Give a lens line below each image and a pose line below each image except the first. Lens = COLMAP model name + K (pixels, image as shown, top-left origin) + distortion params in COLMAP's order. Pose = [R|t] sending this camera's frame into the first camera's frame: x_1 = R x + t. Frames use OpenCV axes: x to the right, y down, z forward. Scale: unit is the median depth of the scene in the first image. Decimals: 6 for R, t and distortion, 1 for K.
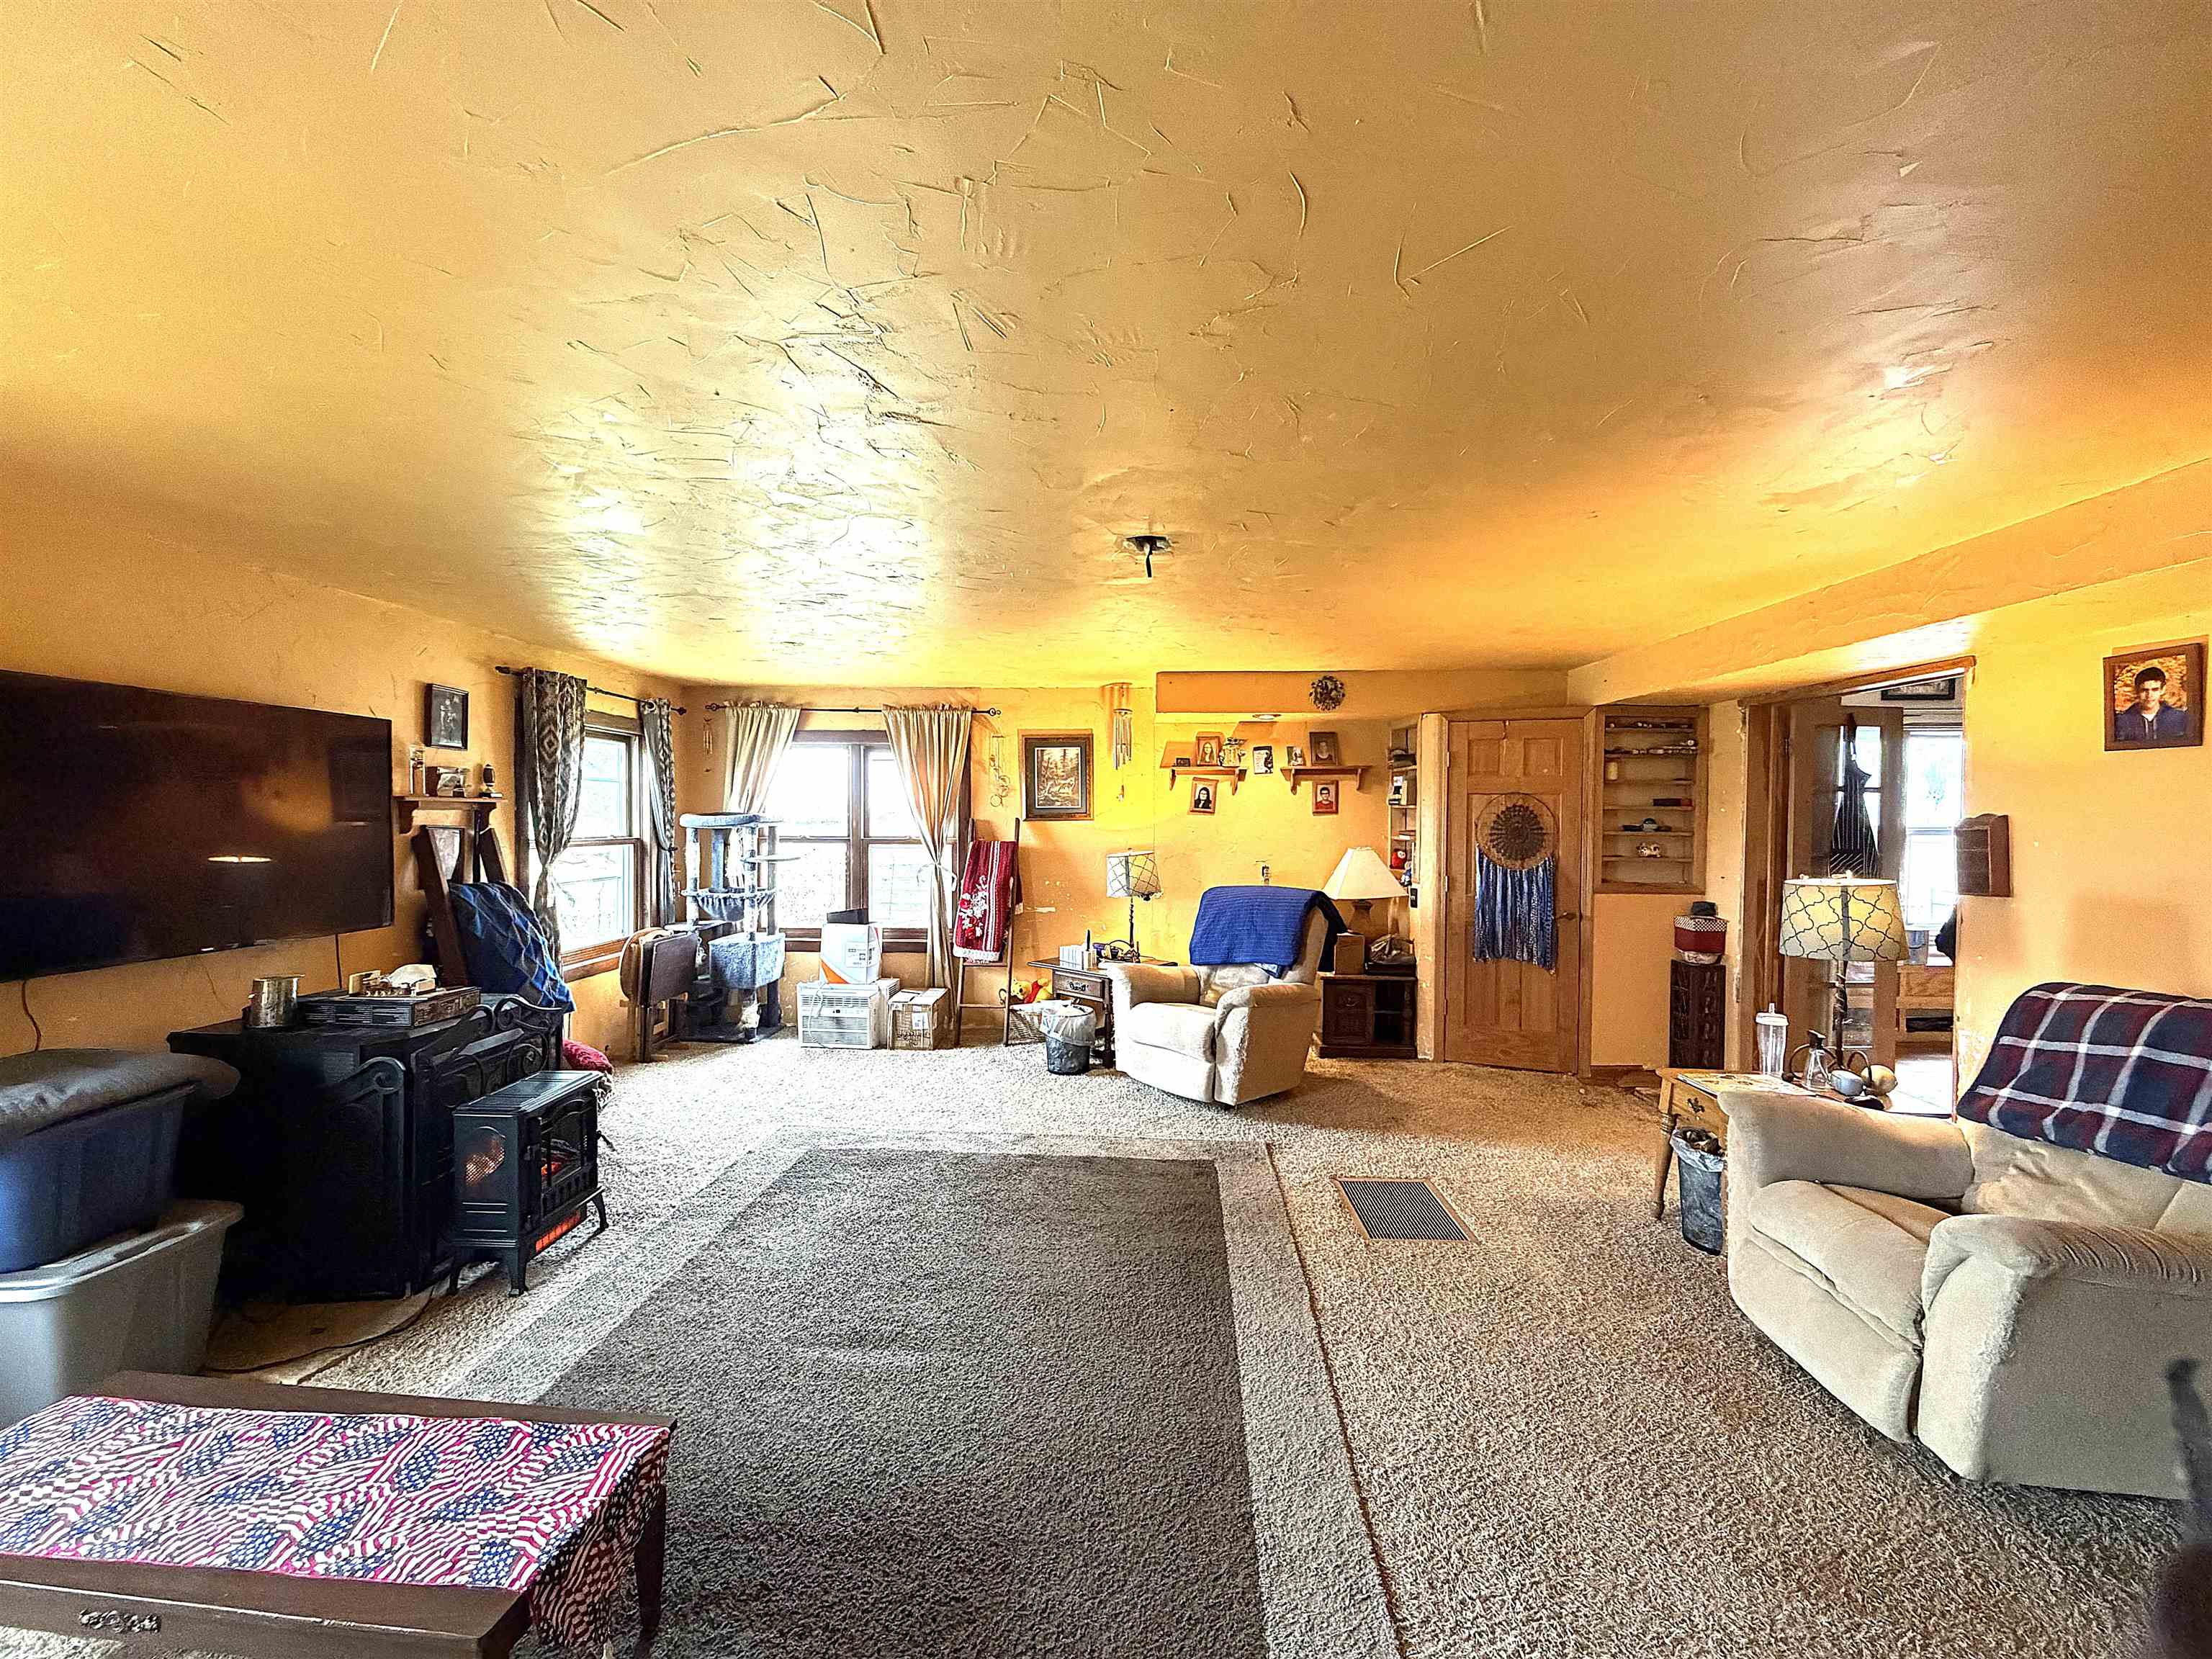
lens RADIAL K [[872.2, 0, 1107.0], [0, 872.2, 828.0], [0, 0, 1]] dist [-0.000981, -0.000112]
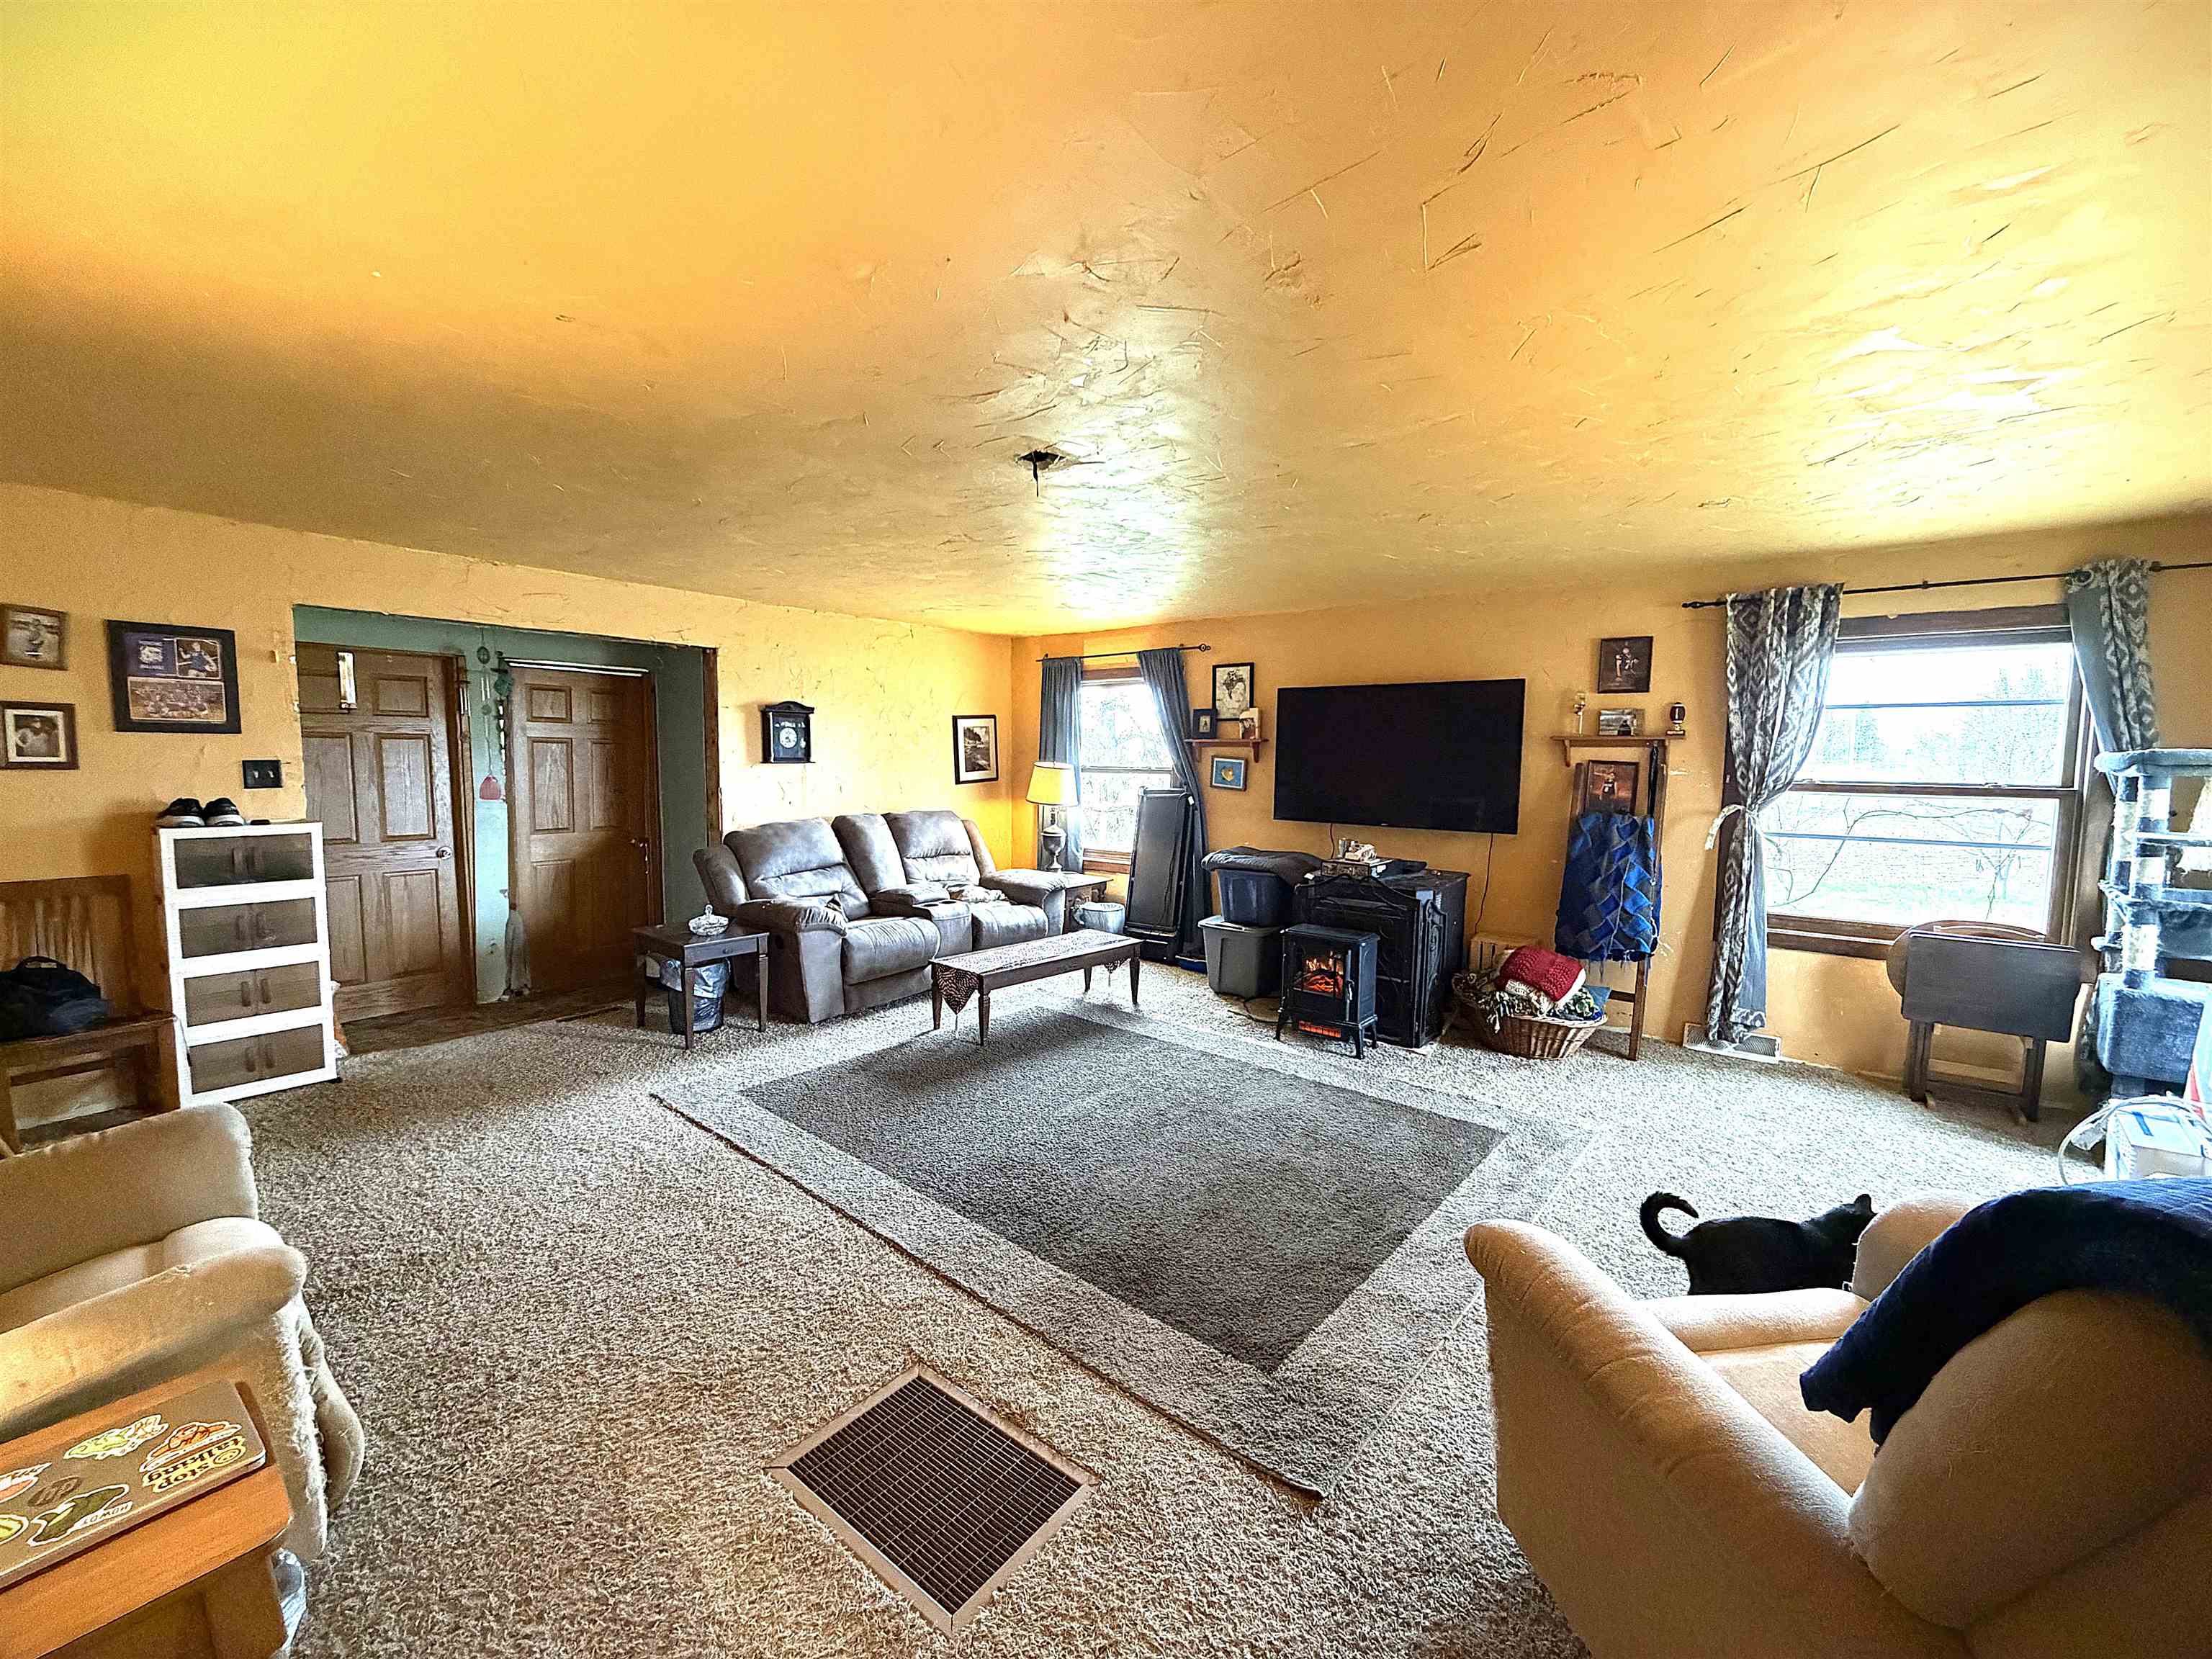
lens RADIAL K [[872.2, 0, 1105.3], [0, 872.2, 822.6], [0, 0, 1]] dist [-0.000981, -0.000112]
pose [[-0.576867, 0.049583, -0.815332, 0.587574], [-0.028433, 0.996332, 0.080707, 0.005813], [0.816343, 0.069740, -0.573342, 1.181254]]
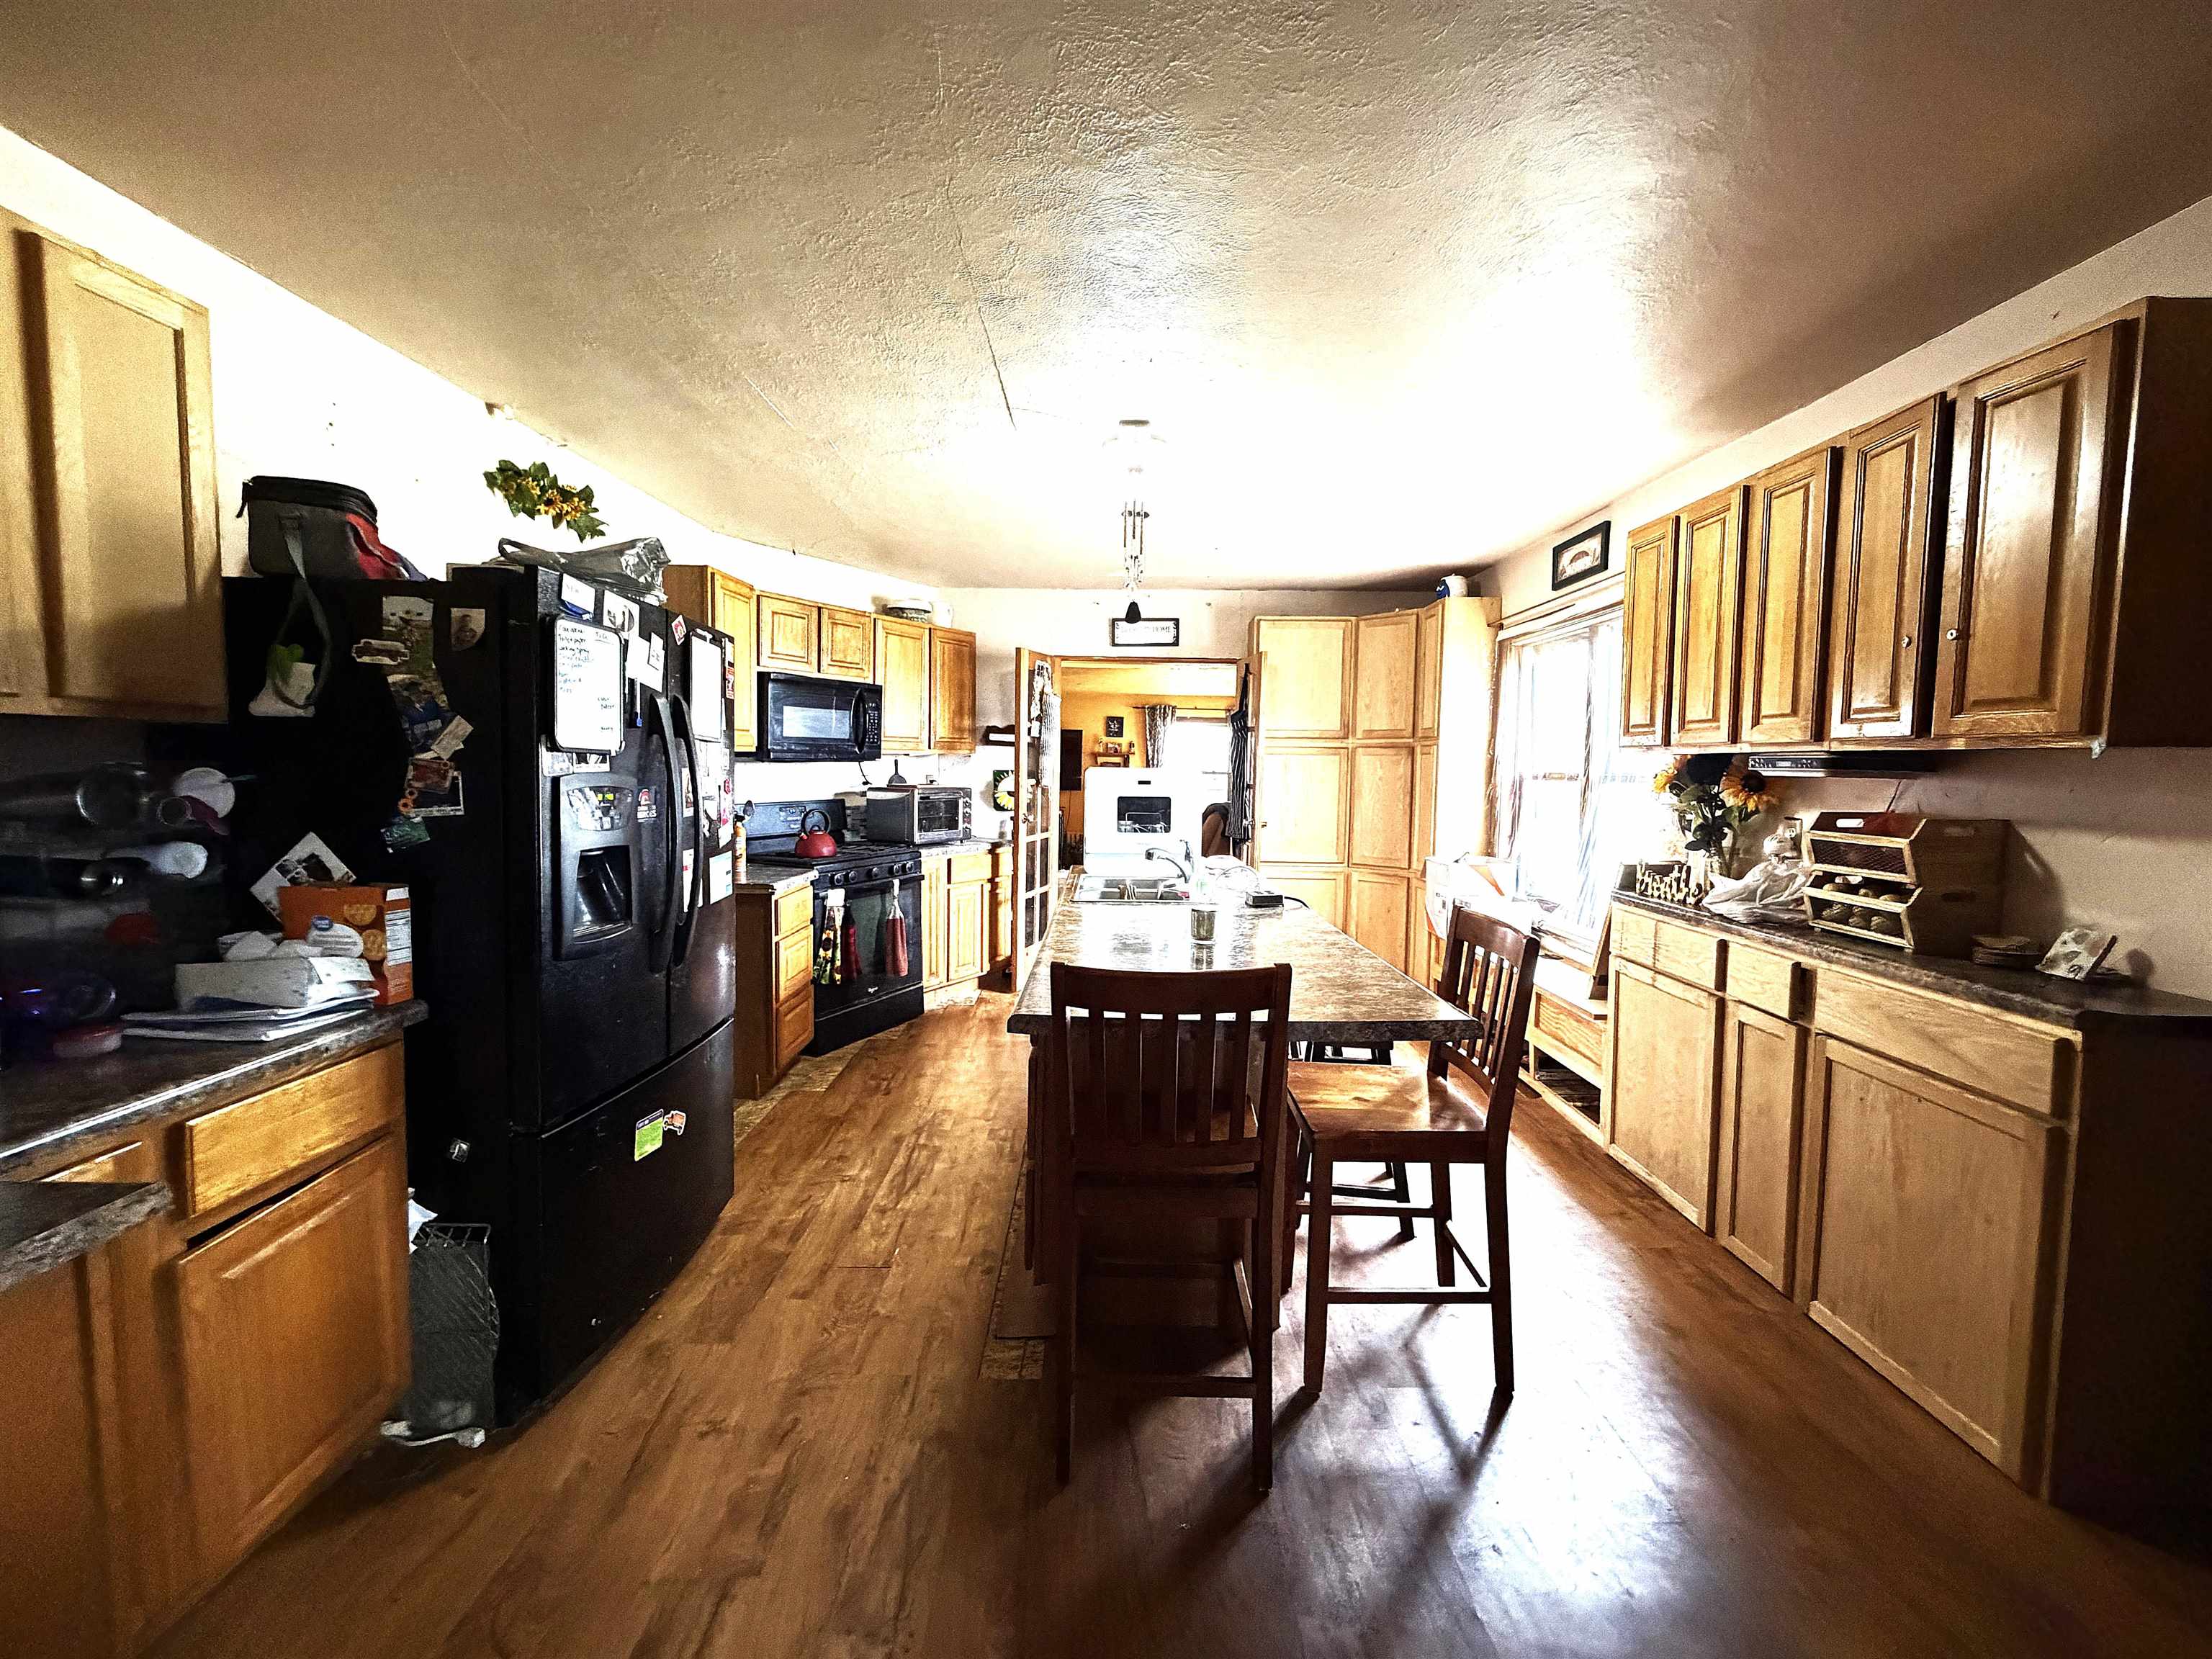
lens RADIAL K [[872.2, 0, 1102.0], [0, 872.2, 826.4], [0, 0, 1]] dist [-0.000981, -0.000112]
pose [[0.023586, 0.065052, -0.997603, 2.421675], [-0.038565, 0.997197, 0.064114, 0.029468], [0.998978, 0.036960, 0.026029, 0.945313]]
